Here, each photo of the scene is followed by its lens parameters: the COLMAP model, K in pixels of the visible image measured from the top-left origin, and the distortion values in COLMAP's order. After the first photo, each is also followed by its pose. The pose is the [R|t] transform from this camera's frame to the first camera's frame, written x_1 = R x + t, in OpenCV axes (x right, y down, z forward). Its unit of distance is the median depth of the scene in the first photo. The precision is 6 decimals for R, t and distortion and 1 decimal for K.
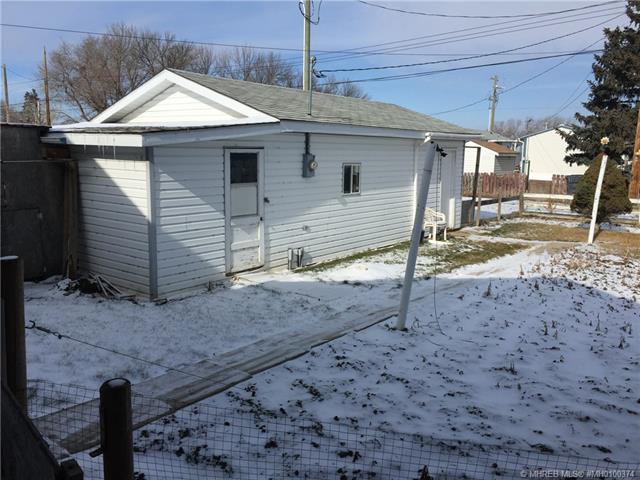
lens RADIAL K [[549.1, 0, 320.0], [0, 549.1, 240.0], [0, 0, 1]] dist [0.004007, 0.004126]
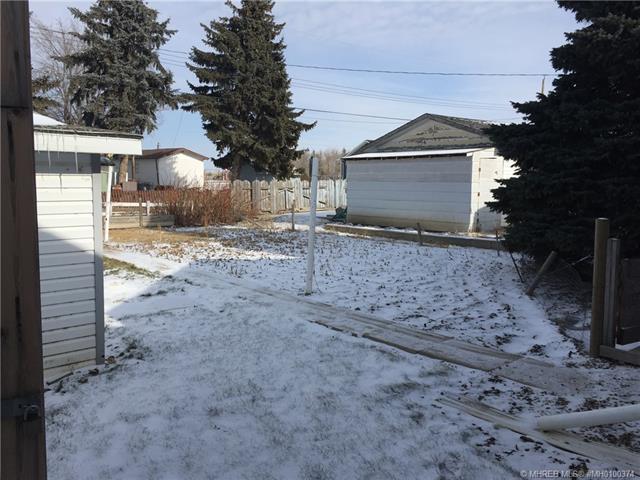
lens RADIAL K [[549.1, 0, 320.0], [0, 549.1, 240.0], [0, 0, 1]] dist [0.004007, 0.004126]
pose [[0.220892, -0.132051, 0.966317, -1.247591], [0.158192, 0.982523, 0.098104, -0.104922], [-0.962384, 0.131193, 0.237921, 0.710092]]
